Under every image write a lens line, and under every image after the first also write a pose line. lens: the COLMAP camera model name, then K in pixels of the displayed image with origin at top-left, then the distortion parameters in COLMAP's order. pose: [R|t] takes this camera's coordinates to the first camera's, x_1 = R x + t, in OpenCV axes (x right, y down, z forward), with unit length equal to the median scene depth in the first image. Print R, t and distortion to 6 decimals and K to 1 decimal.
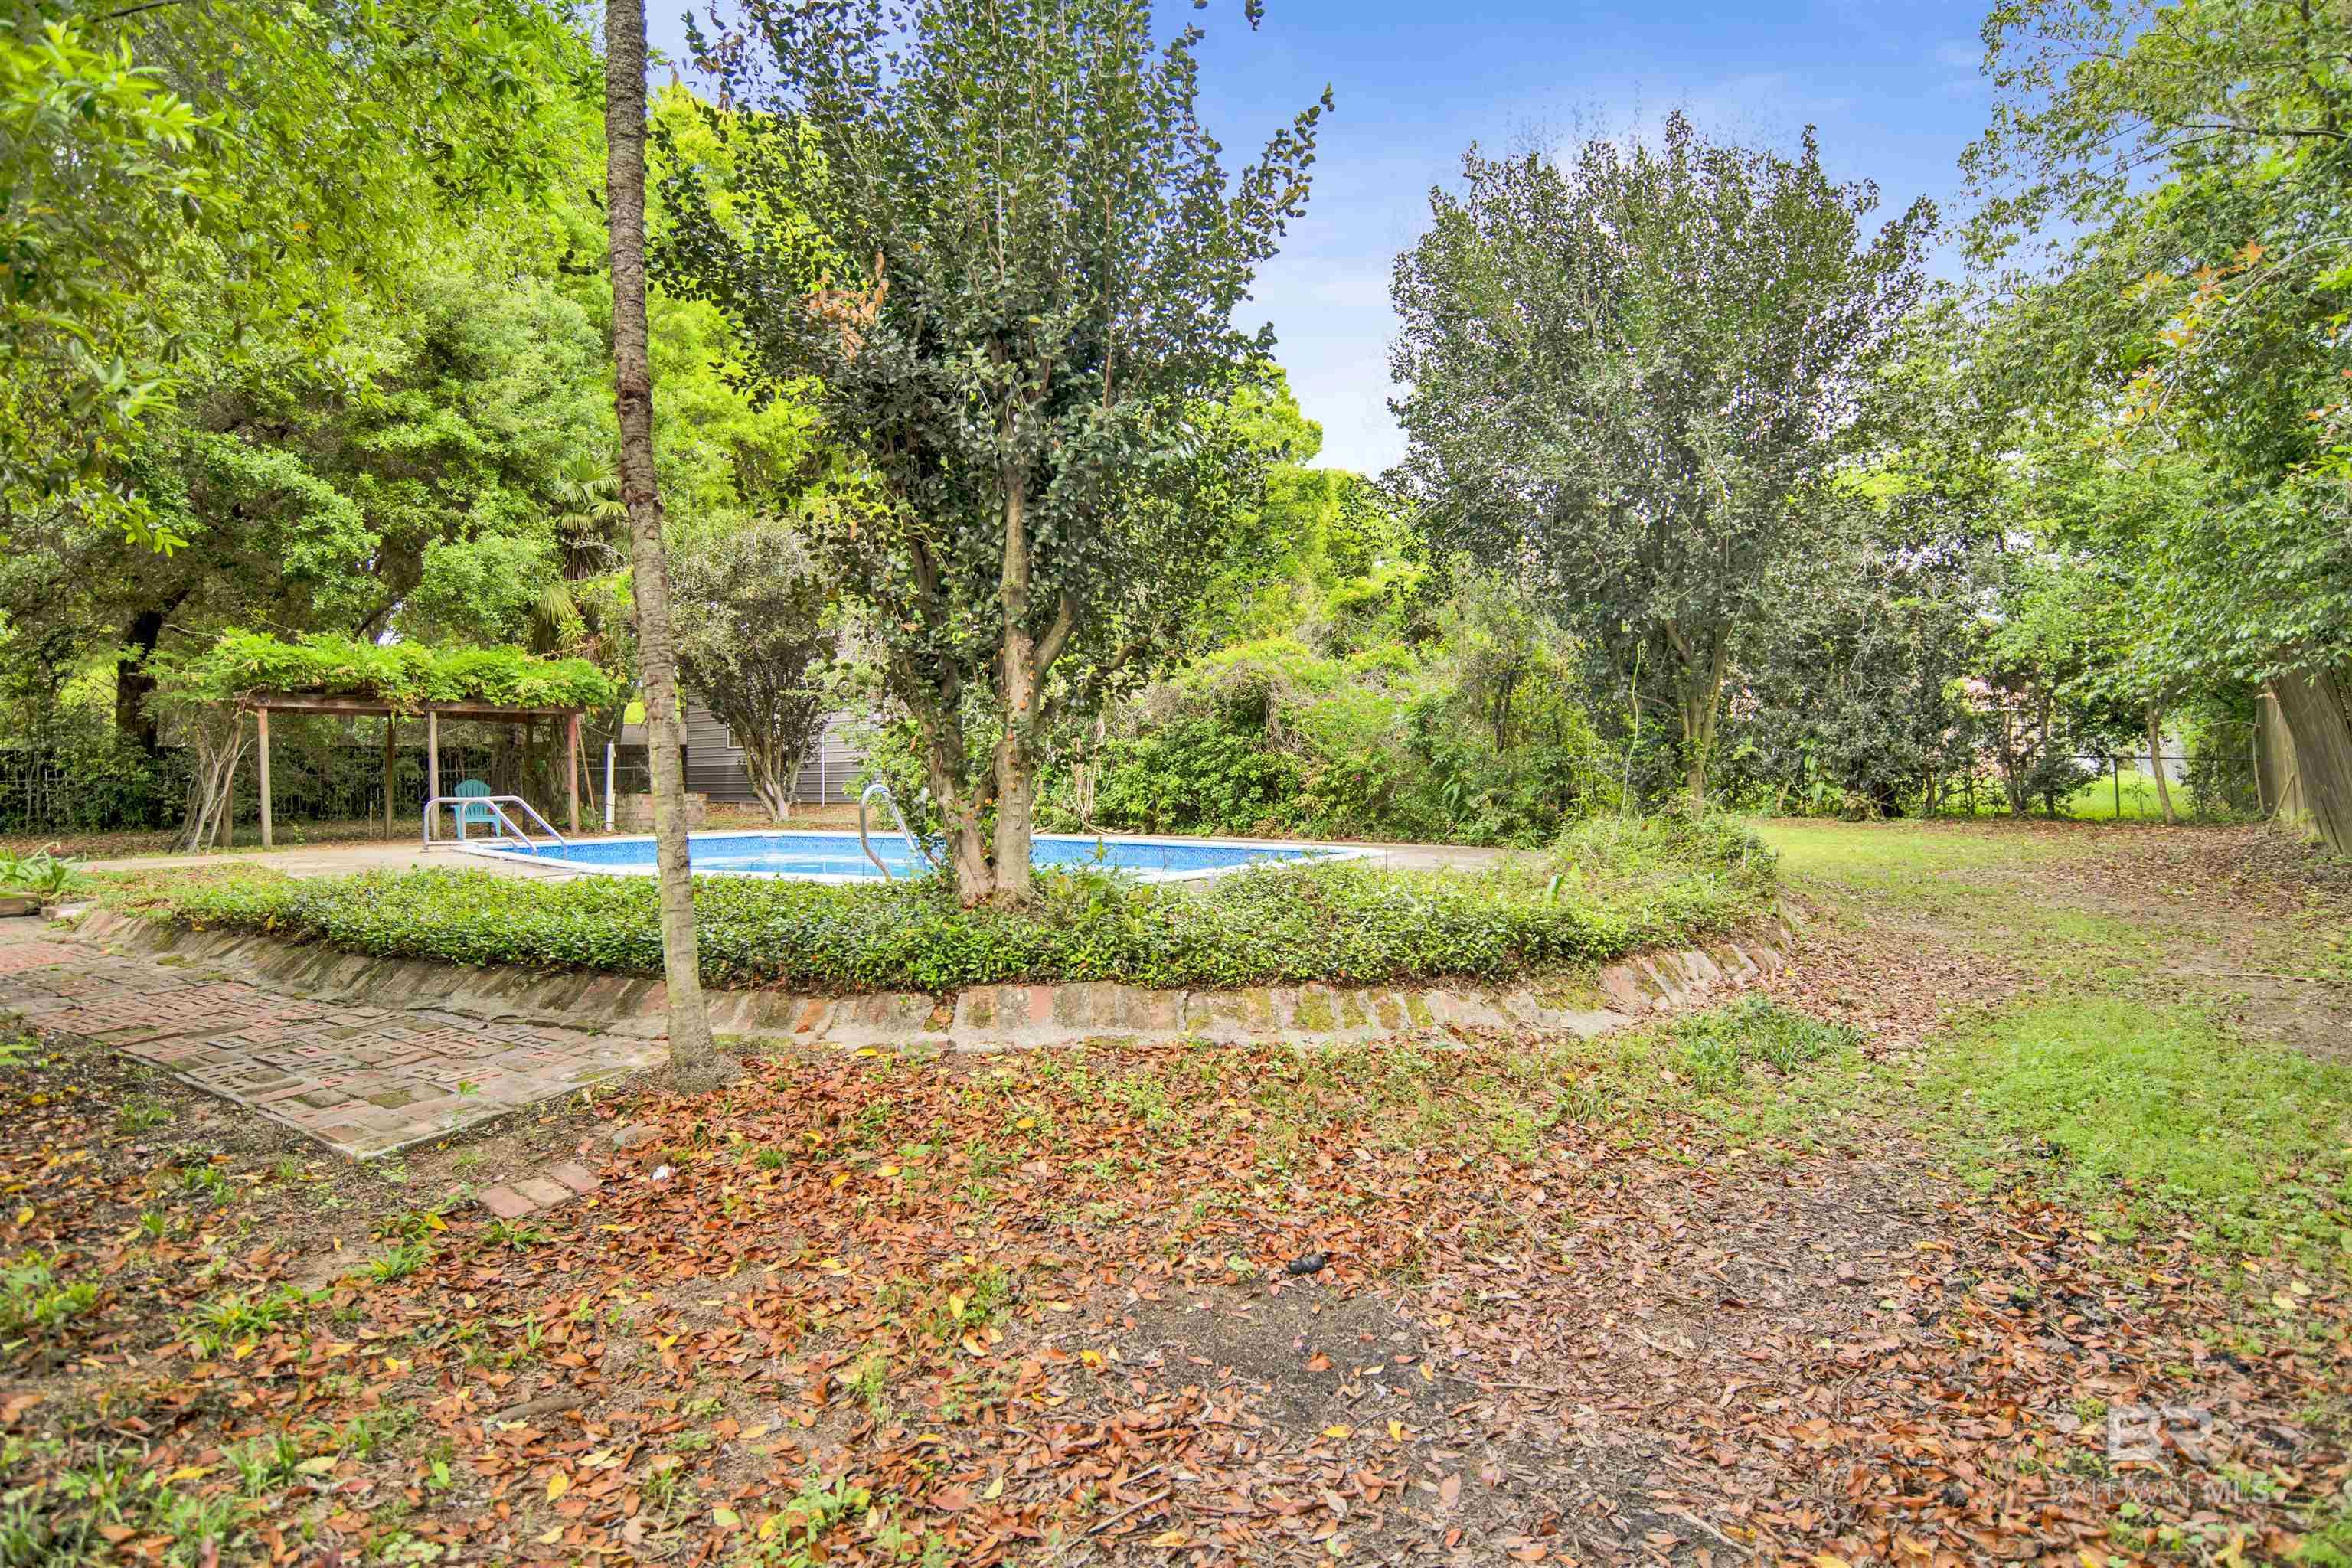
lens RADIAL K [[1262.9, 0, 1168.7], [0, 1262.9, 782.3], [0, 0, 1]] dist [-0.028191, 0.001979]
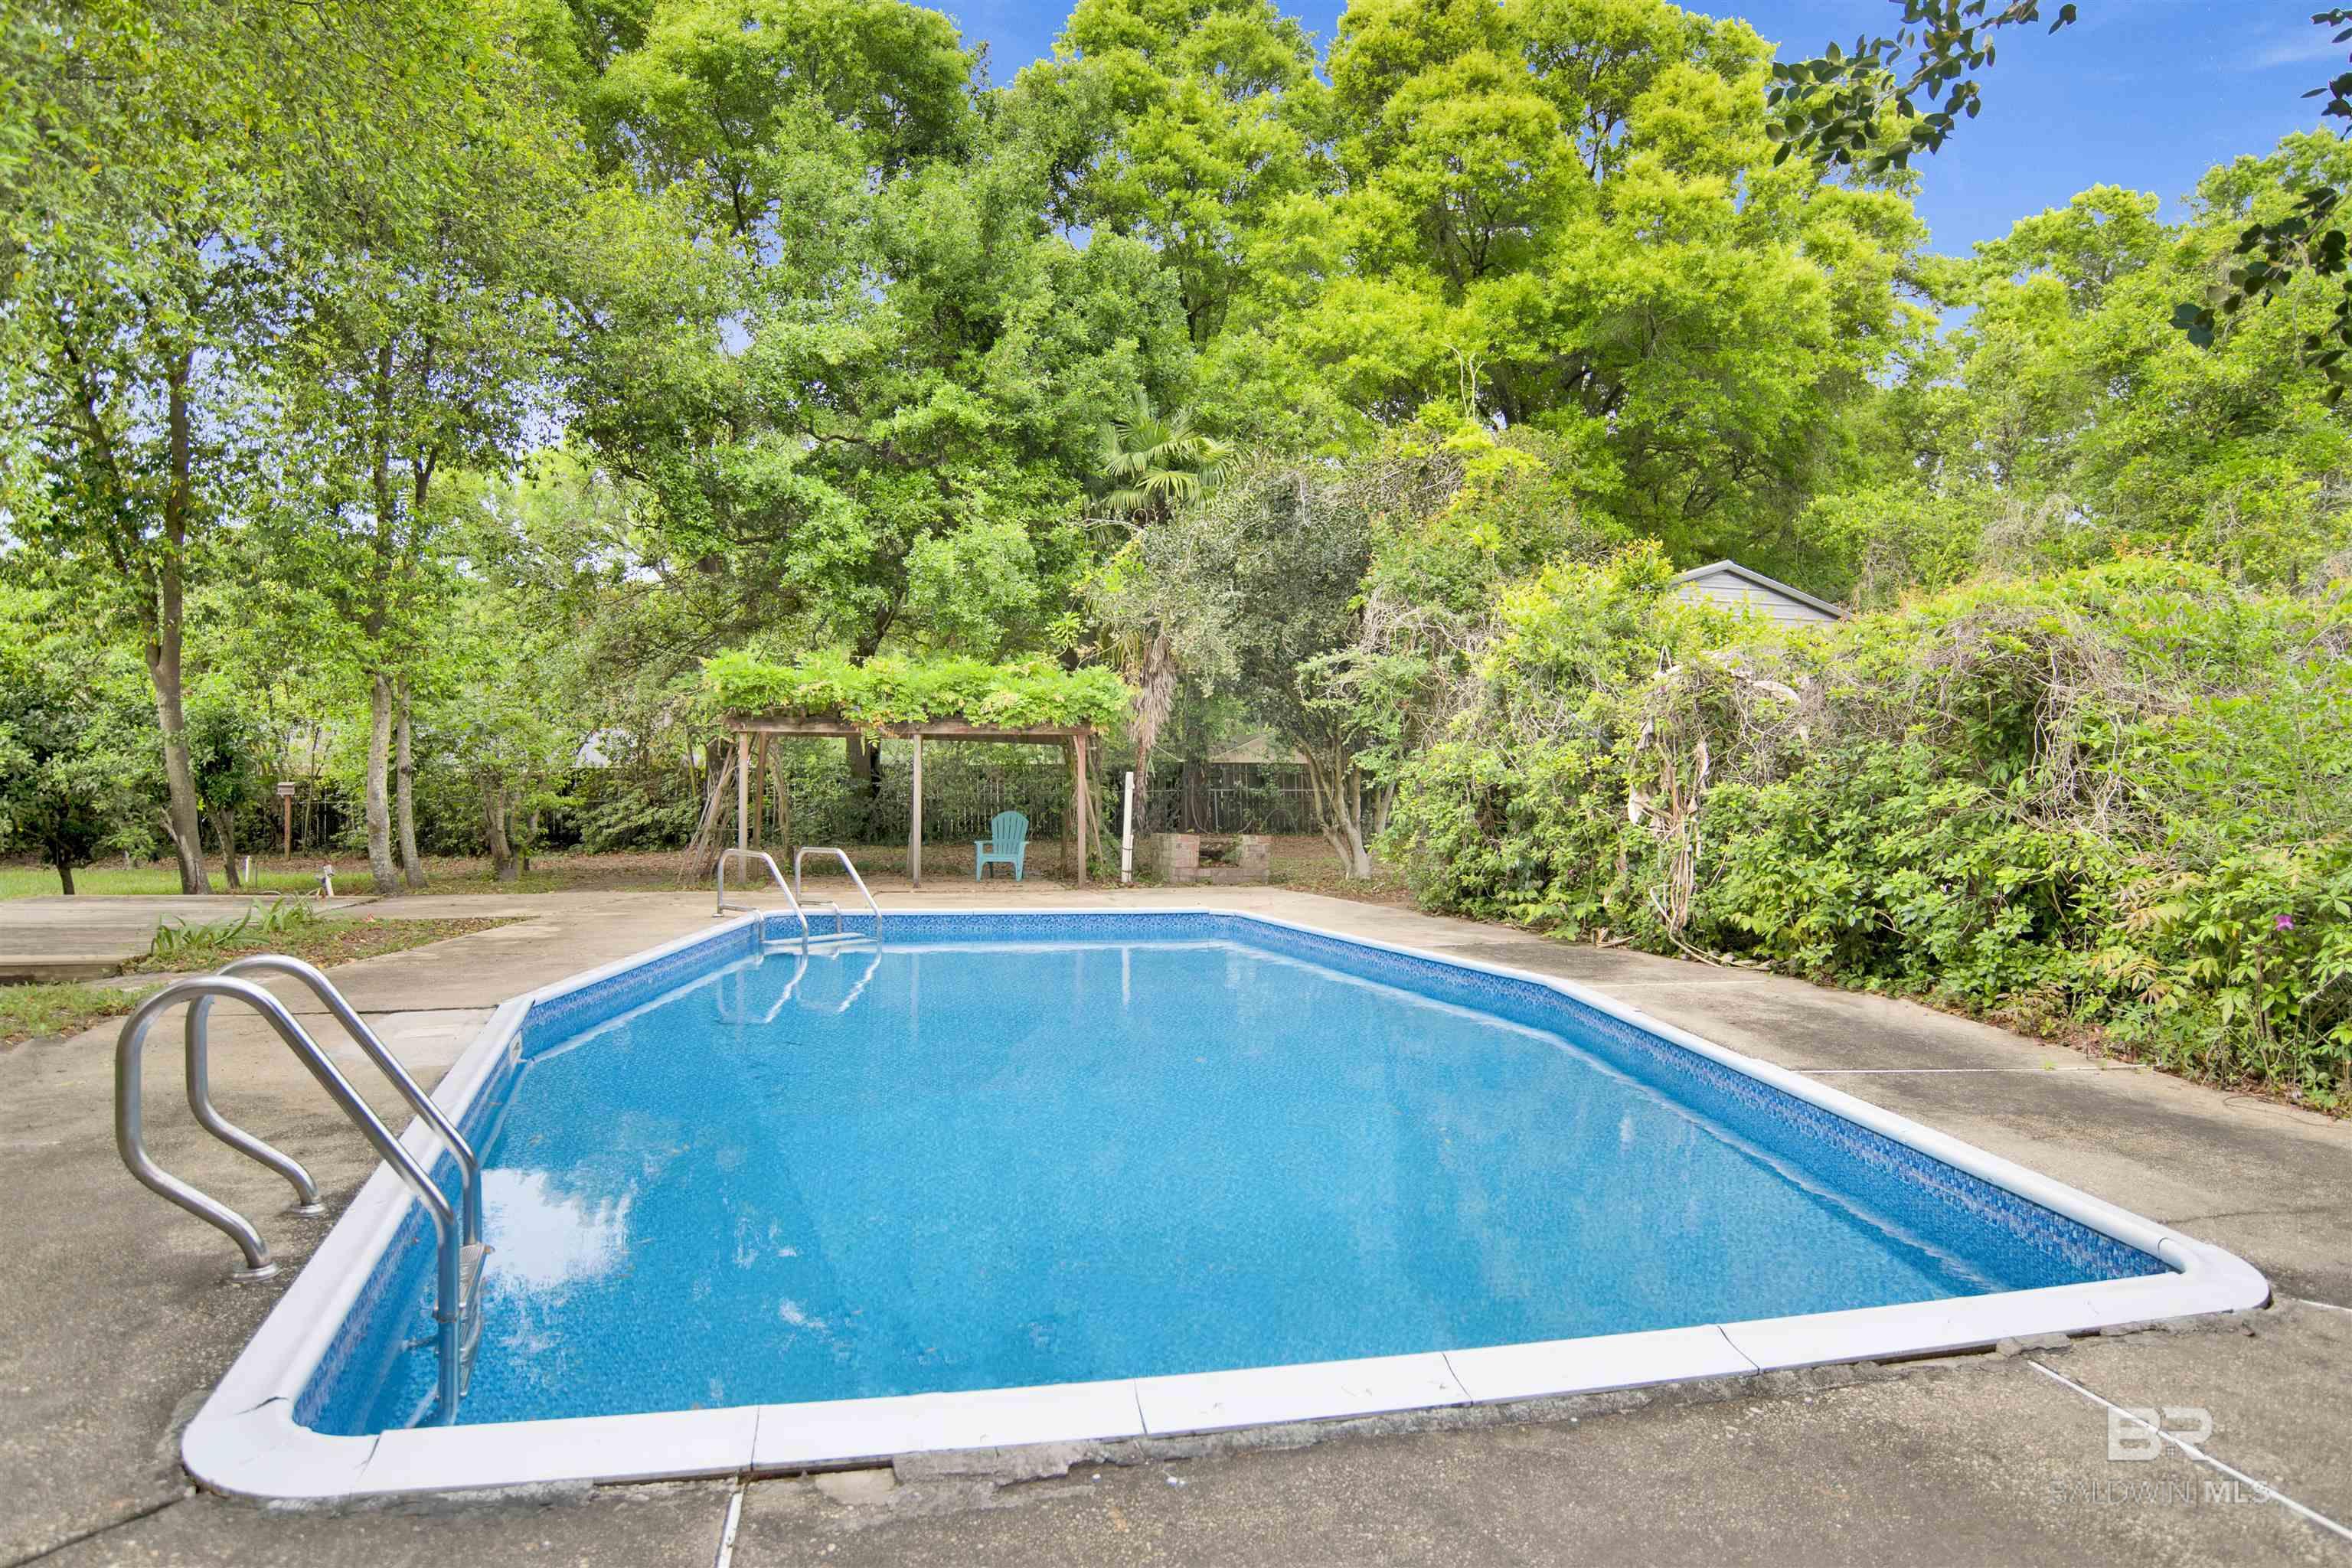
lens RADIAL K [[1262.9, 0, 1182.8], [0, 1262.9, 785.7], [0, 0, 1]] dist [-0.028191, 0.001979]
pose [[0.737177, 0.021815, -0.675347, 0.139234], [-0.023906, 0.999695, 0.006197, -0.031678], [0.675277, 0.011577, 0.737474, 0.493540]]
